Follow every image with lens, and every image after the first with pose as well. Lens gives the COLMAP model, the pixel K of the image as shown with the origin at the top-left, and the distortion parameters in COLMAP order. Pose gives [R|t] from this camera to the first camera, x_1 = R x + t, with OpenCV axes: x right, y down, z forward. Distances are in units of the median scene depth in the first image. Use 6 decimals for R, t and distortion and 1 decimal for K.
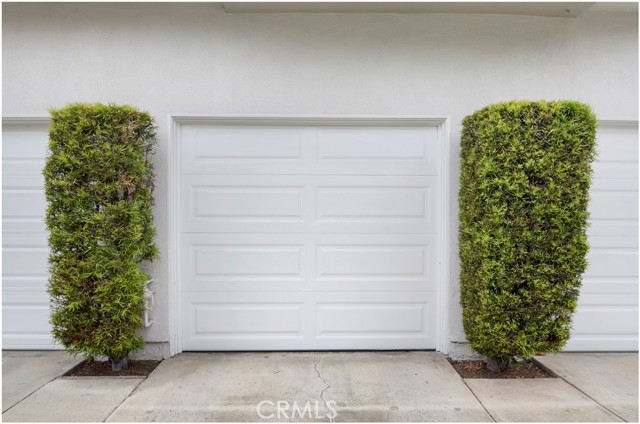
lens RADIAL K [[442.6, 0, 320.0], [0, 442.6, 212.0], [0, 0, 1]] dist [0.002386, 0.000578]
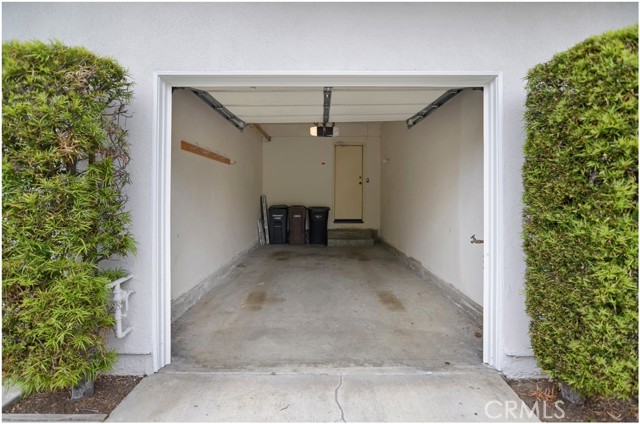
lens RADIAL K [[319.1, 0, 331.2], [0, 319.1, 195.0], [0, 0, 1]] dist [-0.001782, -0.000403]
pose [[0.999808, -0.000117, 0.019615, -0.031729], [0.000021, 0.999988, 0.004858, 0.003681], [-0.019616, -0.004857, 0.999796, 0.482885]]
